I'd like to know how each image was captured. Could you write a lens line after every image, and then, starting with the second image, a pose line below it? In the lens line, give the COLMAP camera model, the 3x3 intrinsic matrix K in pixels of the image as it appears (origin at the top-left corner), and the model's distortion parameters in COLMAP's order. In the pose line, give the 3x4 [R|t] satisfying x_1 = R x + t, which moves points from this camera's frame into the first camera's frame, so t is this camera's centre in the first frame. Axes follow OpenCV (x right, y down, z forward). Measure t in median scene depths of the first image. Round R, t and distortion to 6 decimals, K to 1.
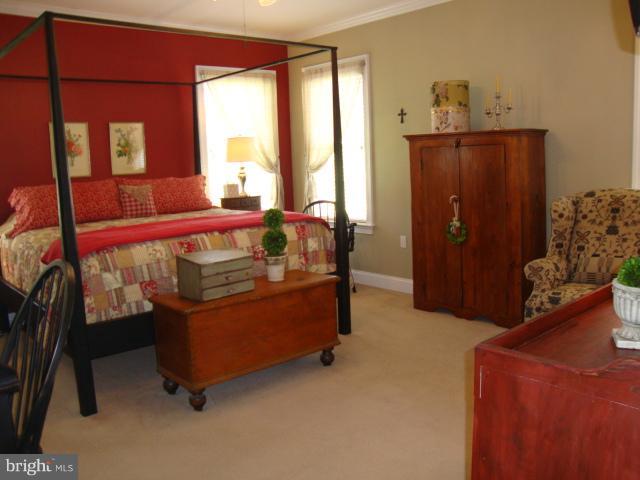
lens RADIAL K [[573.6, 0, 320.0], [0, 573.6, 240.0], [0, 0, 1]] dist [-0.196968, 0.203649]
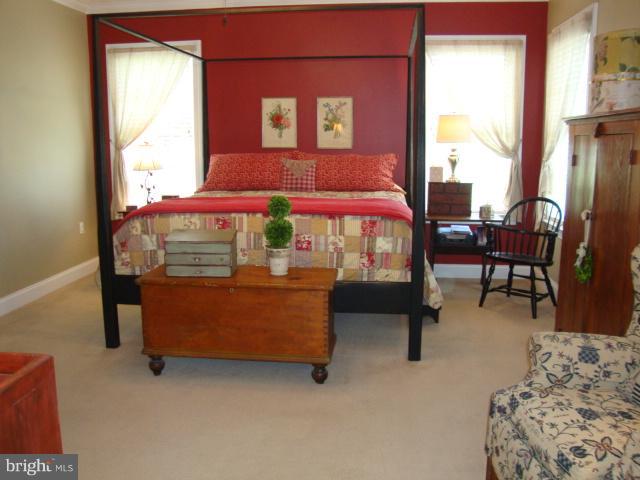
lens RADIAL K [[573.6, 0, 320.0], [0, 573.6, 240.0], [0, 0, 1]] dist [-0.196968, 0.203649]
pose [[0.676706, 0.165577, -0.717393, 0.493972], [-0.130320, 0.985936, 0.104629, -0.070606], [0.724628, 0.022688, 0.688767, 0.330719]]
